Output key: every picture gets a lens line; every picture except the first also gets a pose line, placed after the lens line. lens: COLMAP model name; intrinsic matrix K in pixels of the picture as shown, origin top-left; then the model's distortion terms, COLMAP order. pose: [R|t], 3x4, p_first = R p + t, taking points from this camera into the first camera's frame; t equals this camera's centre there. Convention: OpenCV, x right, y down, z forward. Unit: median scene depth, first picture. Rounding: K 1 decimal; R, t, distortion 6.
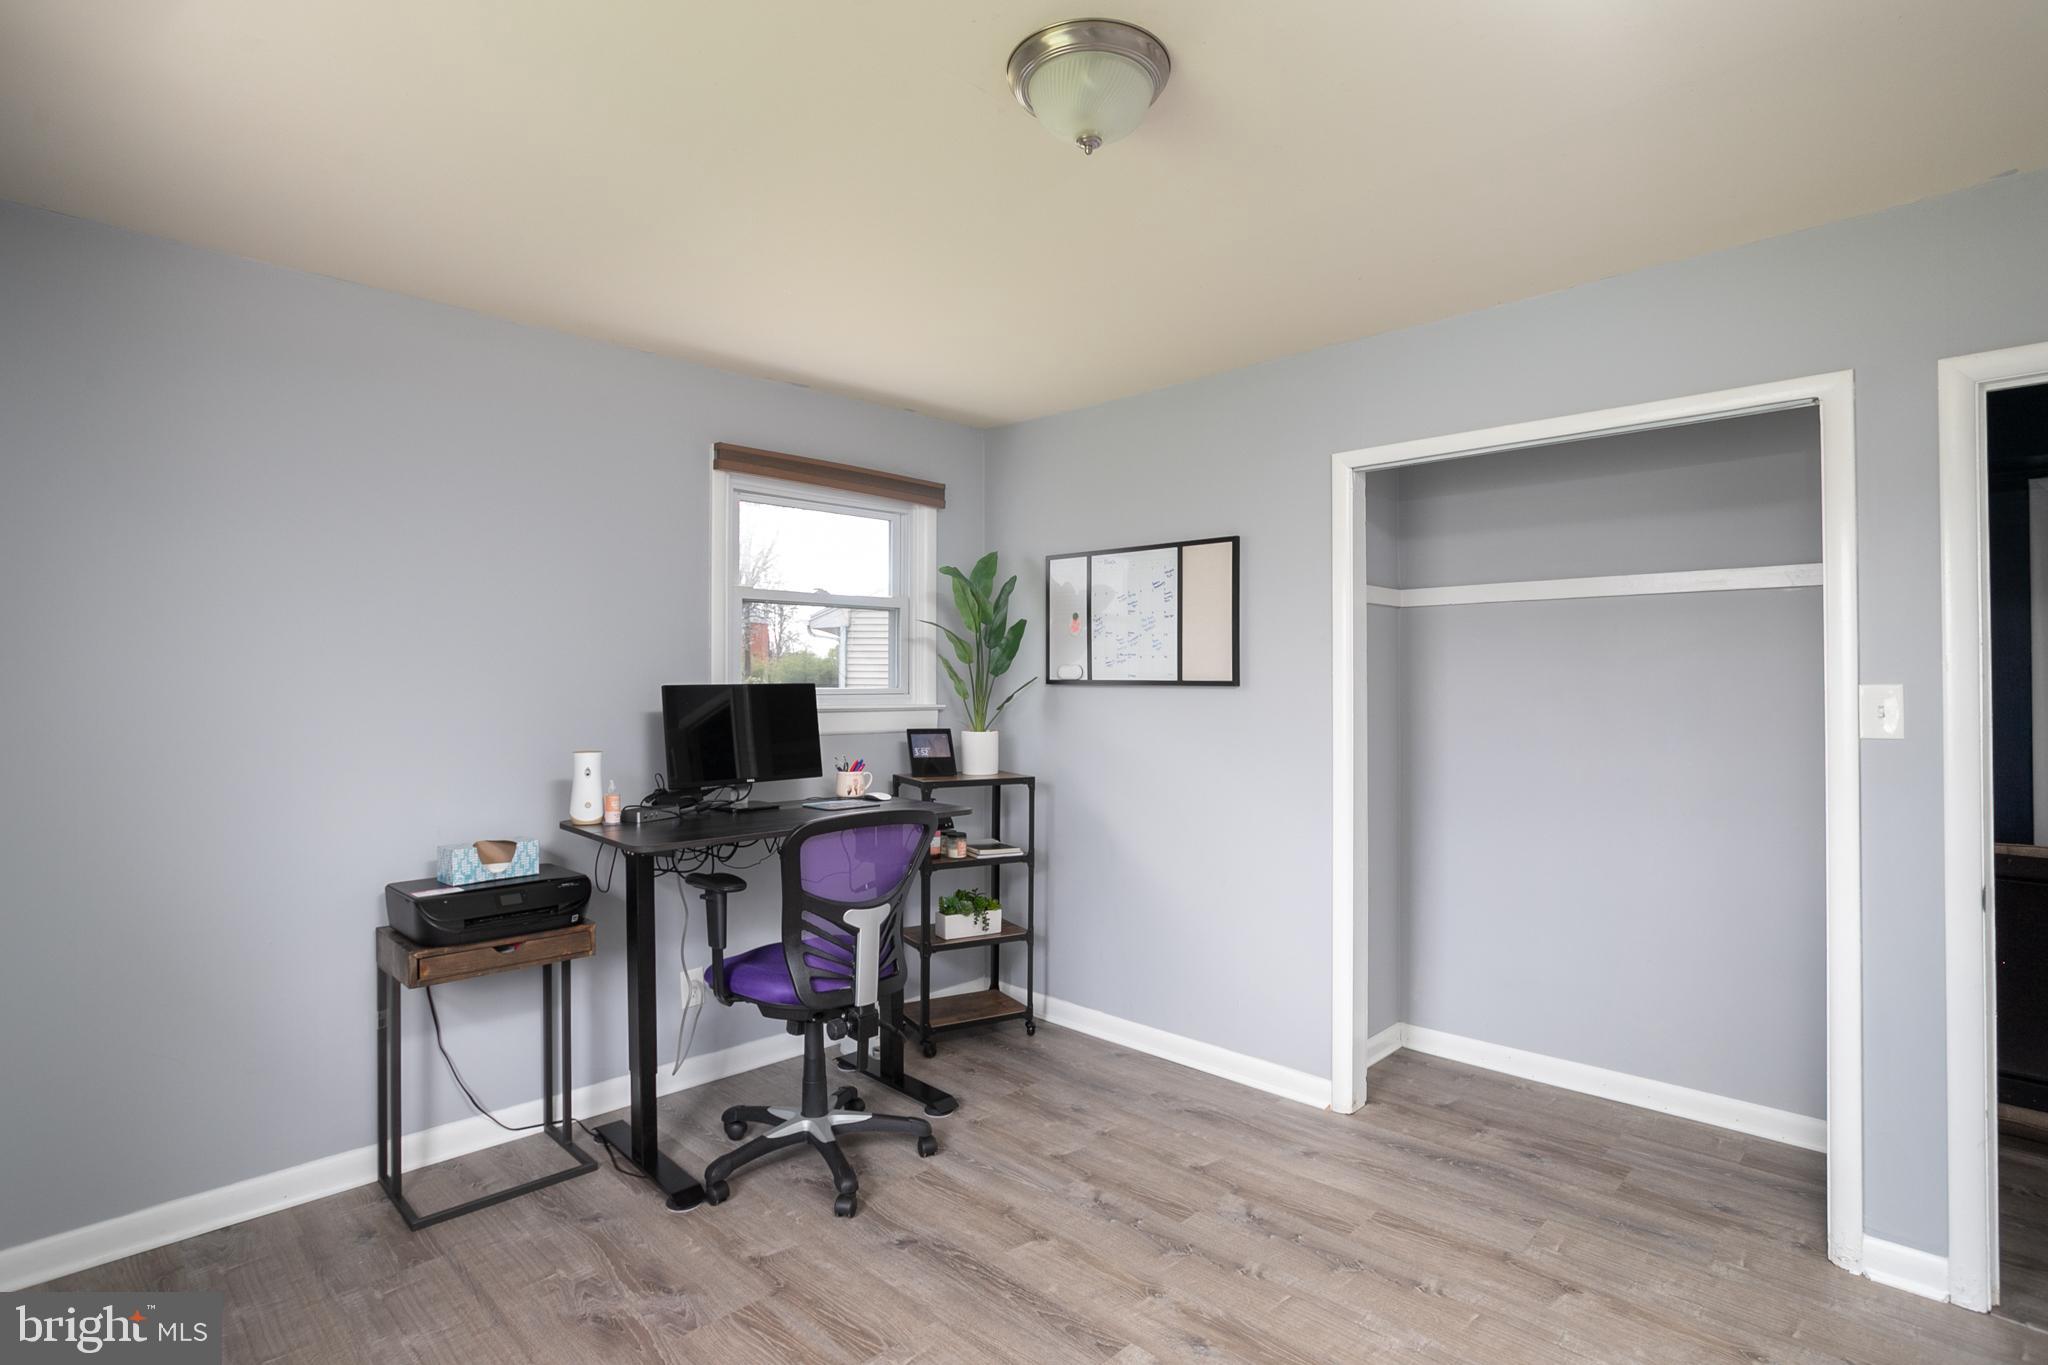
lens RADIAL K [[989.7, 0, 1030.3], [0, 989.7, 671.9], [0, 0, 1]] dist [-0.057208, 0.026299]
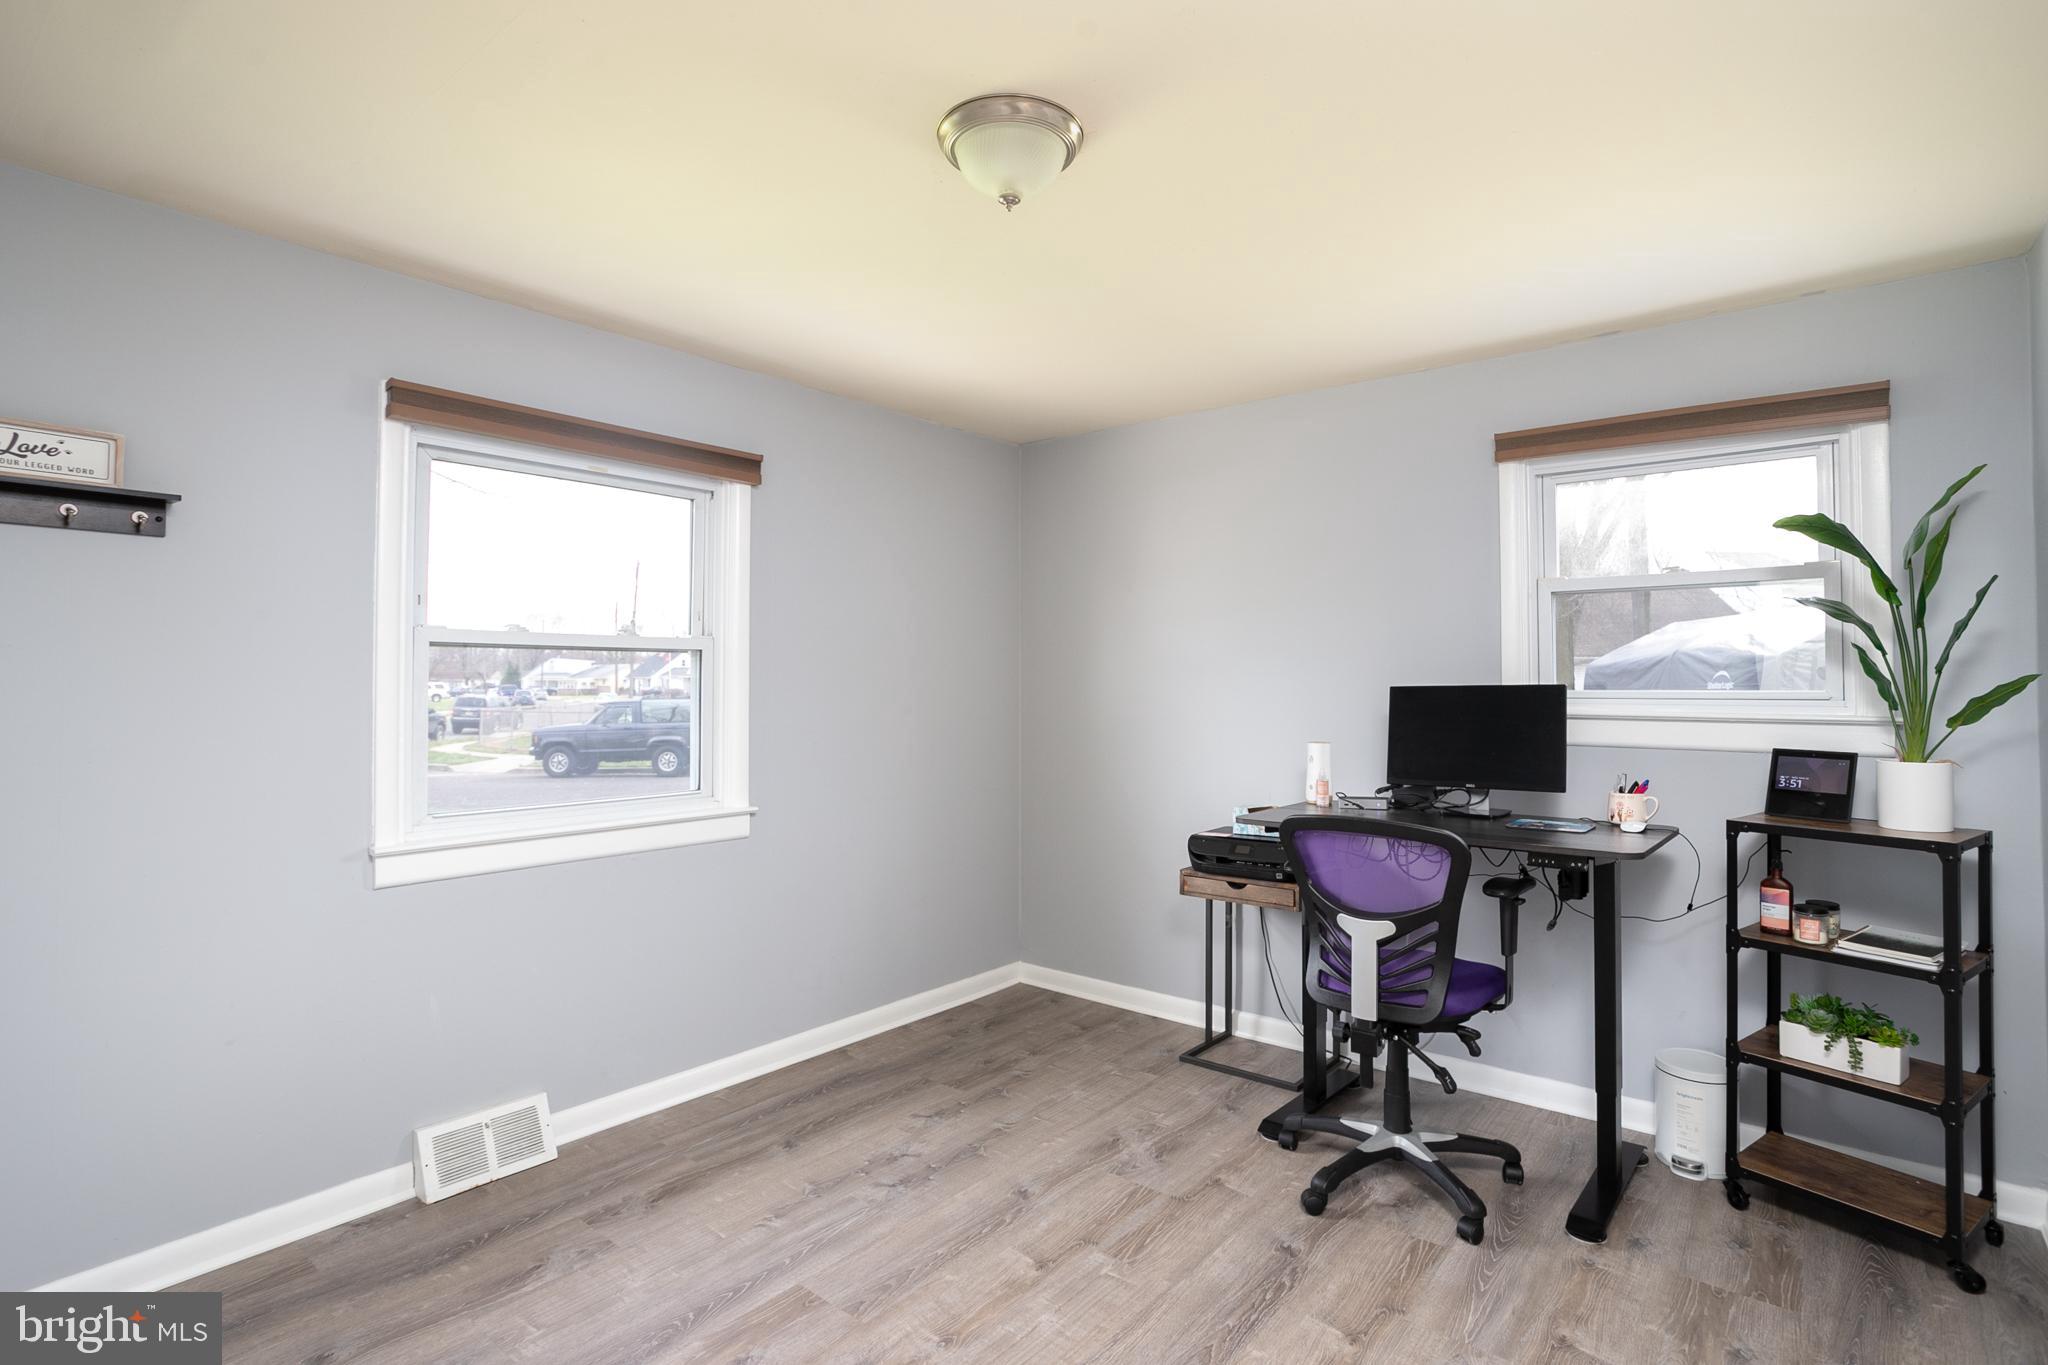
lens RADIAL K [[989.7, 0, 1030.3], [0, 989.7, 671.9], [0, 0, 1]] dist [-0.057208, 0.026299]
pose [[0.101093, -0.006762, -0.994854, 0.682426], [0.016639, 0.999849, -0.005105, -0.003099], [0.994738, -0.016037, 0.101190, 0.529065]]
